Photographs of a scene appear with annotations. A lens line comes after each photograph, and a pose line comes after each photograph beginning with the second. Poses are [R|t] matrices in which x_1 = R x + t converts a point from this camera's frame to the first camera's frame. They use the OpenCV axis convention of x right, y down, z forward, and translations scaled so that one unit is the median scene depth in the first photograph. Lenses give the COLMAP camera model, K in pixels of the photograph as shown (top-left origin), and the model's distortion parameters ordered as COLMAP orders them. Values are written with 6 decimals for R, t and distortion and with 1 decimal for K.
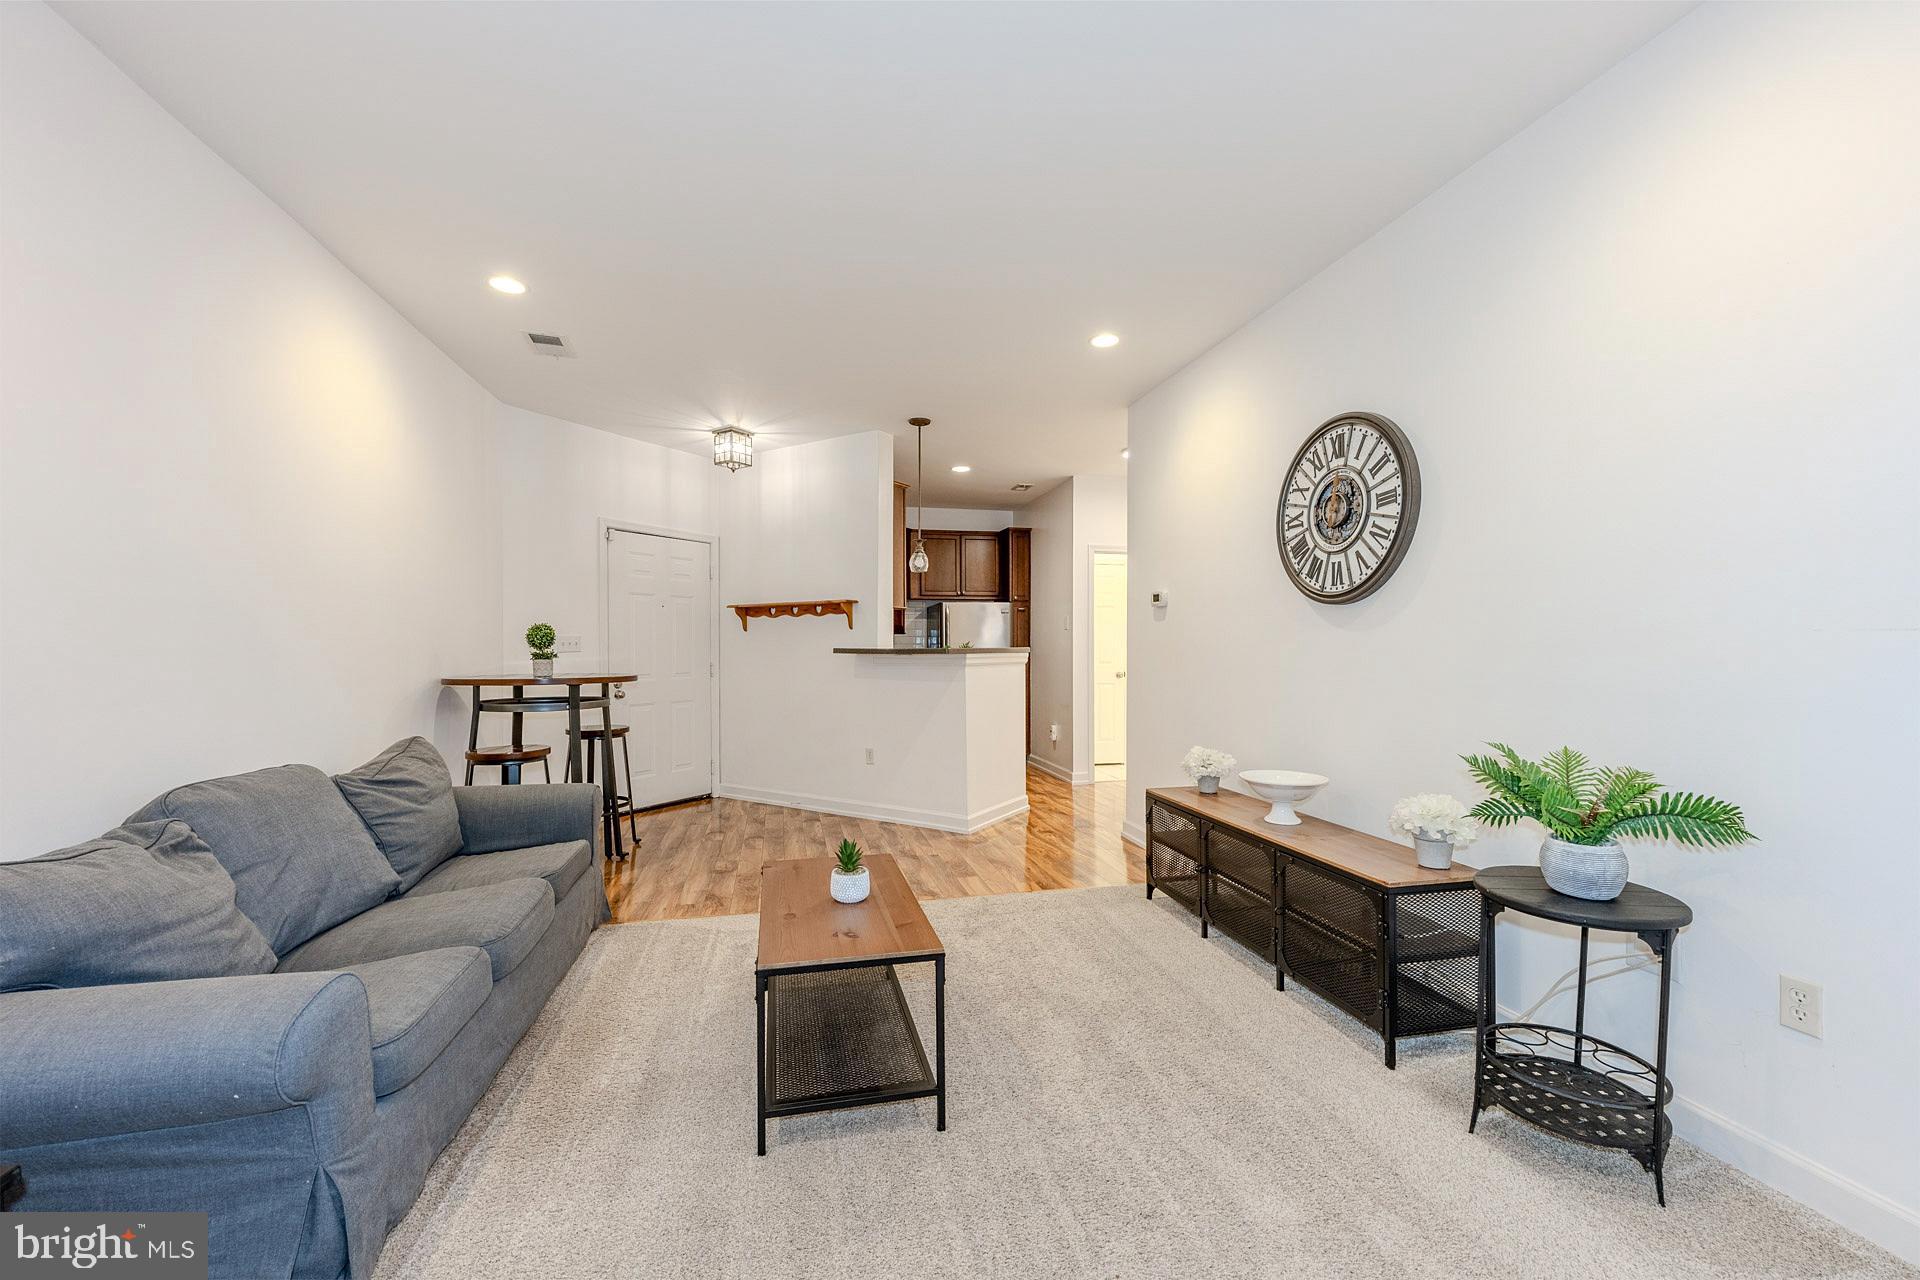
lens RADIAL K [[770.6, 0, 942.1], [0, 770.6, 641.7], [0, 0, 1]] dist [-0.000376, 0.000129]
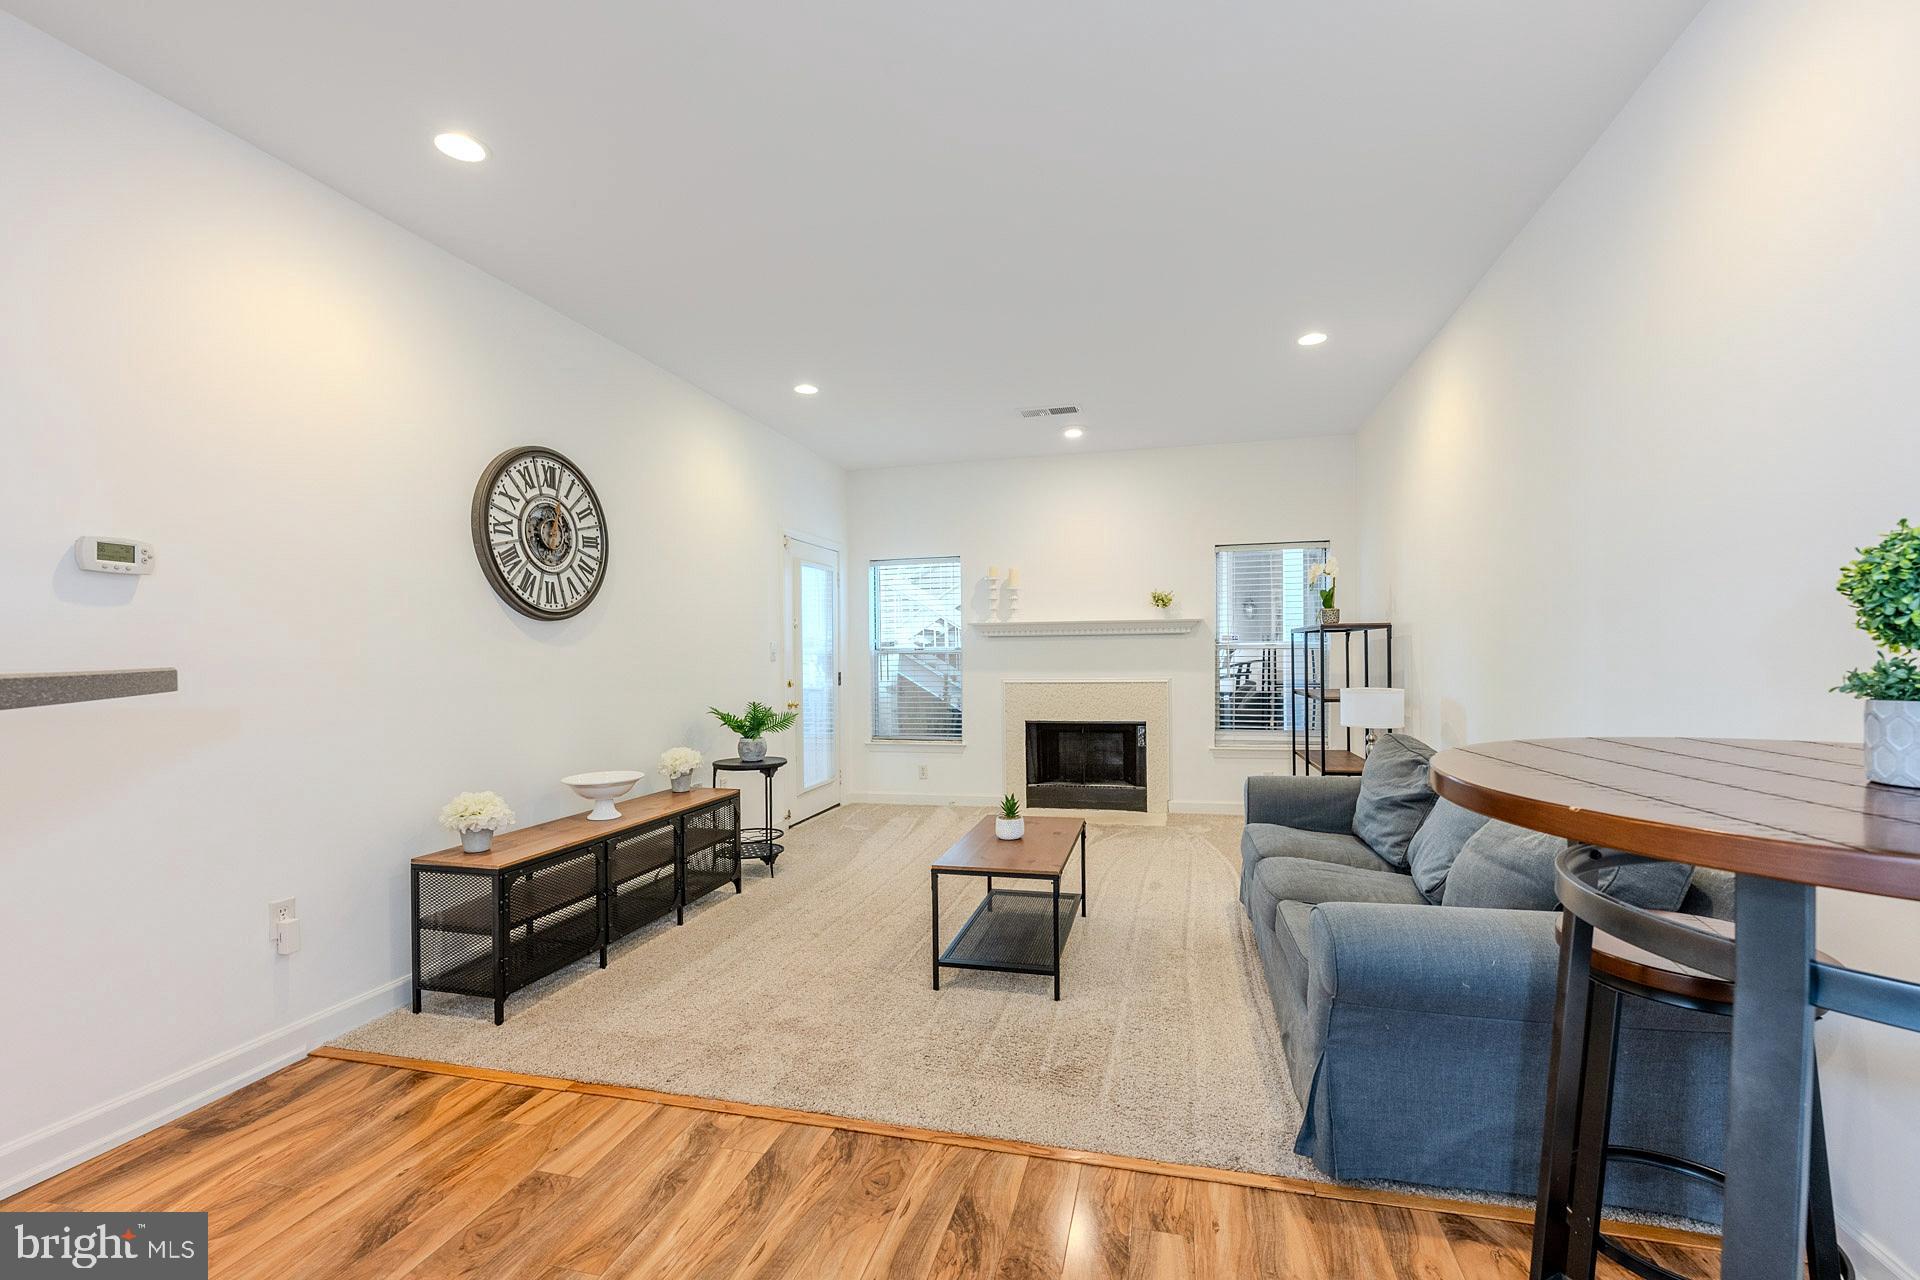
lens RADIAL K [[809.8, 0, 960.0], [0, 809.8, 640.0], [0, 0, 1]] dist [-0.000326, 0.000017]
pose [[-0.892448, 0.019516, 0.450728, -0.532955], [0.008812, 0.999627, -0.025835, 0.014023], [-0.451064, -0.019085, -0.892287, 1.793558]]
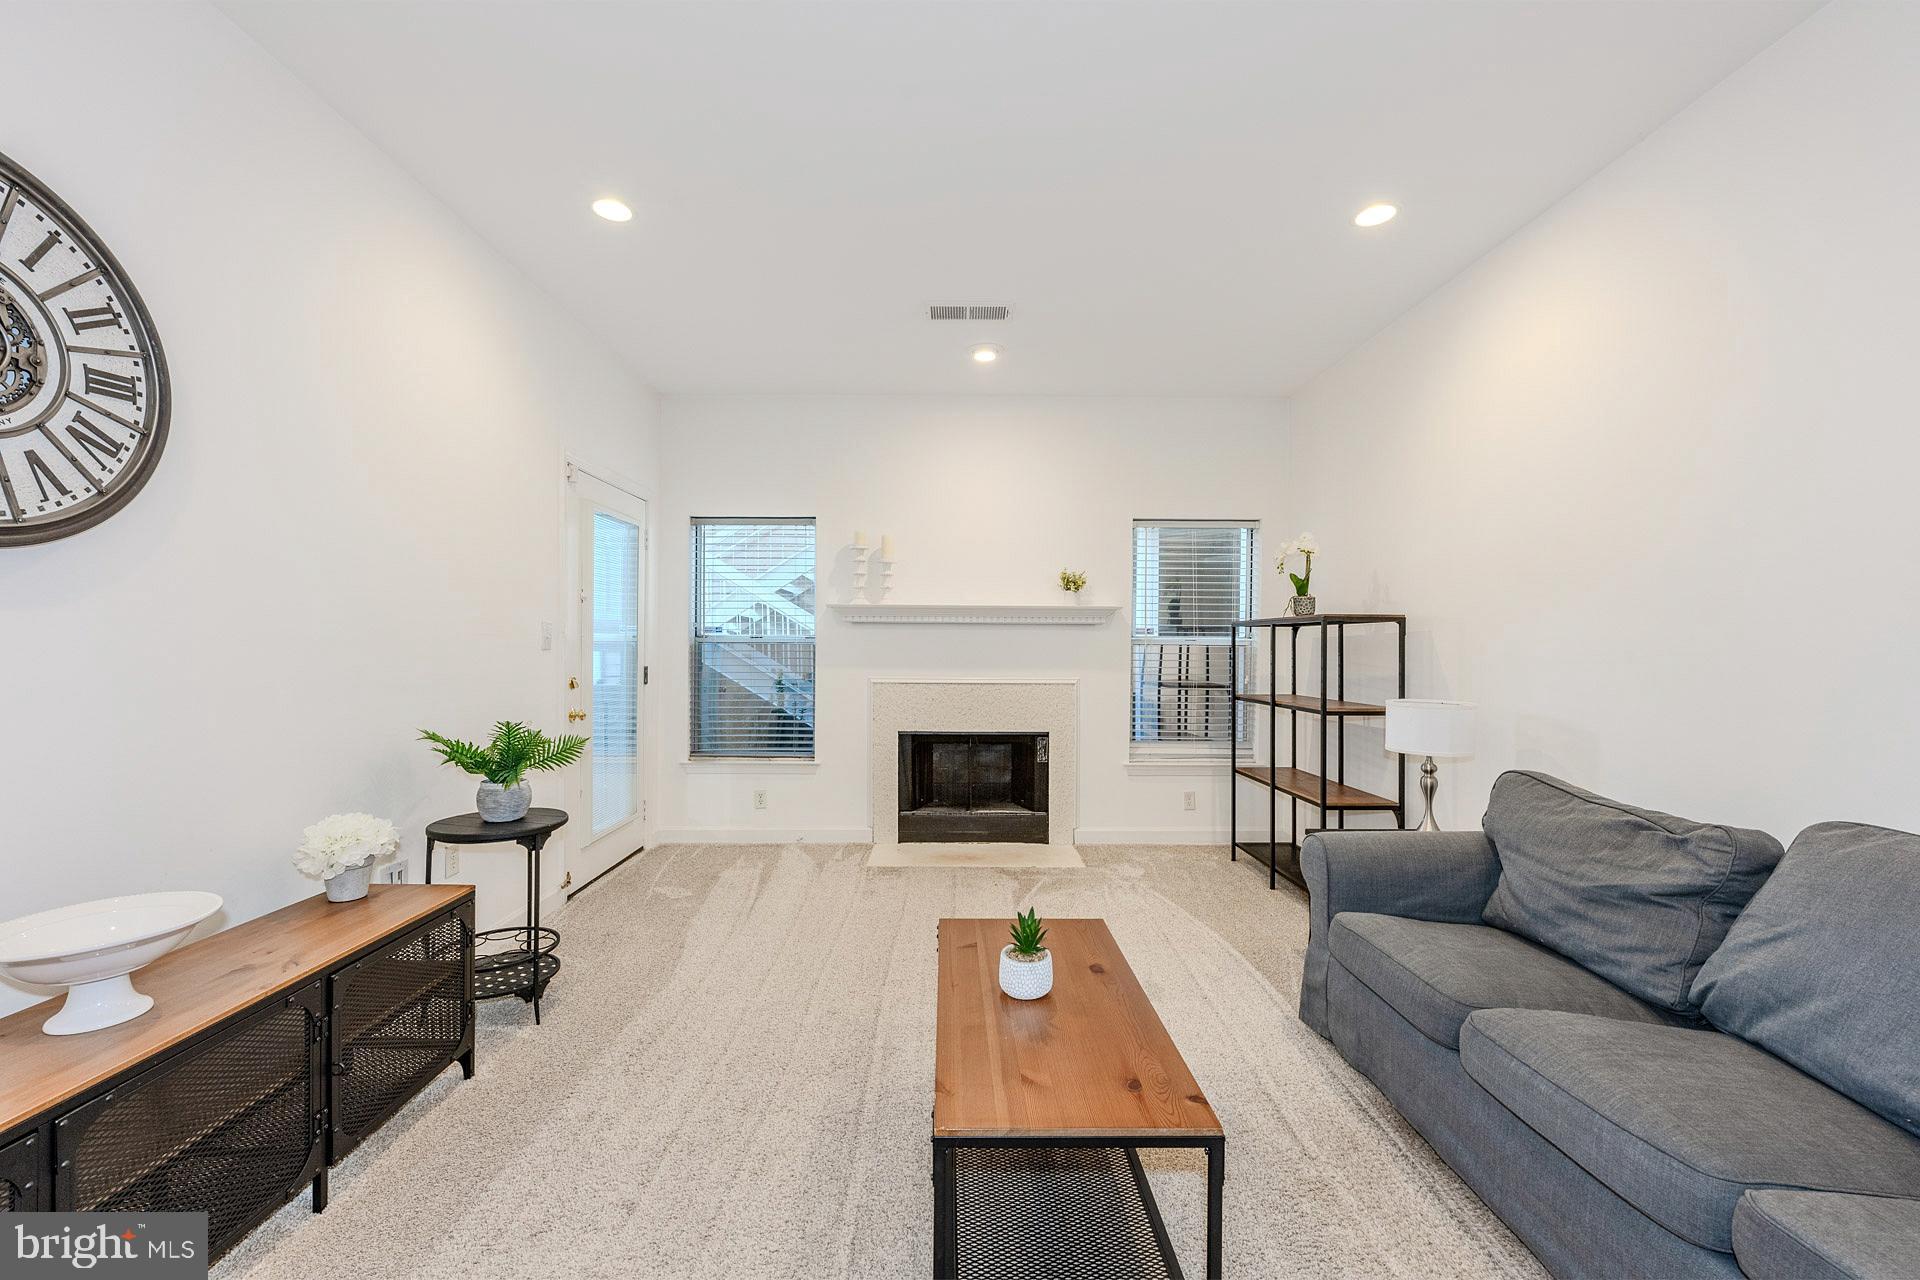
lens RADIAL K [[770.6, 0, 942.1], [0, 770.6, 641.7], [0, 0, 1]] dist [-0.000376, 0.000129]
pose [[-0.975783, -0.004136, 0.218704, -0.153087], [-0.007364, 0.999876, -0.013947, 0.009991], [-0.218619, -0.015220, -0.975692, 1.336657]]
